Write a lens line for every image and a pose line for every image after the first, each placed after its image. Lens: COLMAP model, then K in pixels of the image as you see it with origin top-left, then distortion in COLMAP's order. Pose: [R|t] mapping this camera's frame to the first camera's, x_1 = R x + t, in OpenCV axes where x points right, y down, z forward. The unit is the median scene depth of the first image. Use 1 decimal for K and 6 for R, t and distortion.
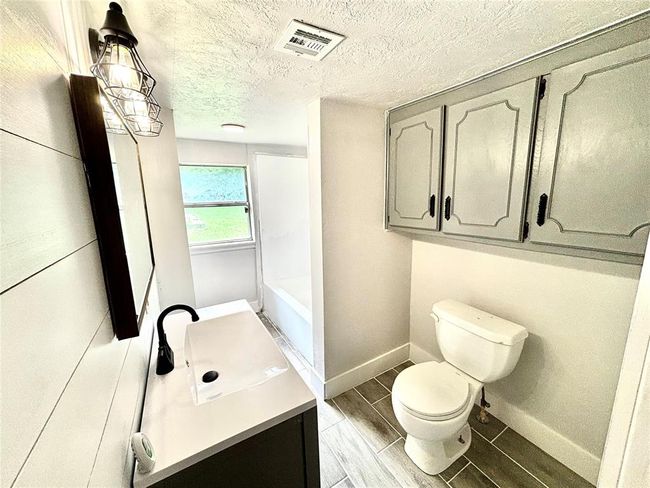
lens RADIAL K [[258.9, 0, 325.0], [0, 258.9, 244.0], [0, 0, 1]] dist [-0.000633, -0.000810]
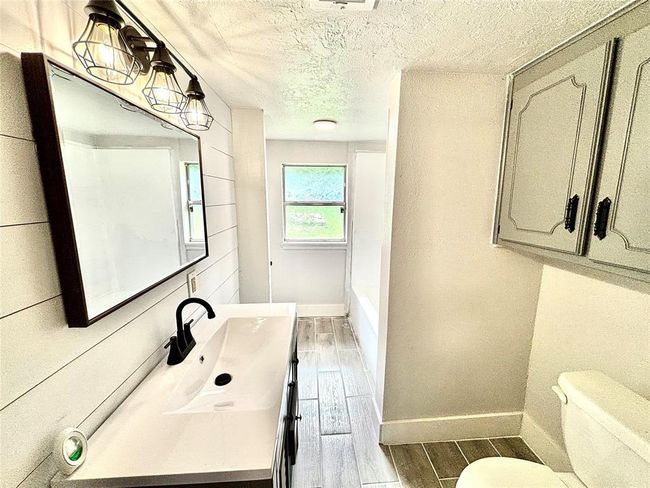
lens RADIAL K [[258.9, 0, 325.0], [0, 258.9, 244.0], [0, 0, 1]] dist [-0.000633, -0.000810]
pose [[0.889989, 0.103126, -0.444167, 0.144000], [-0.108347, 0.994019, 0.013691, -0.017645], [0.442922, 0.035940, 0.895839, 0.167733]]
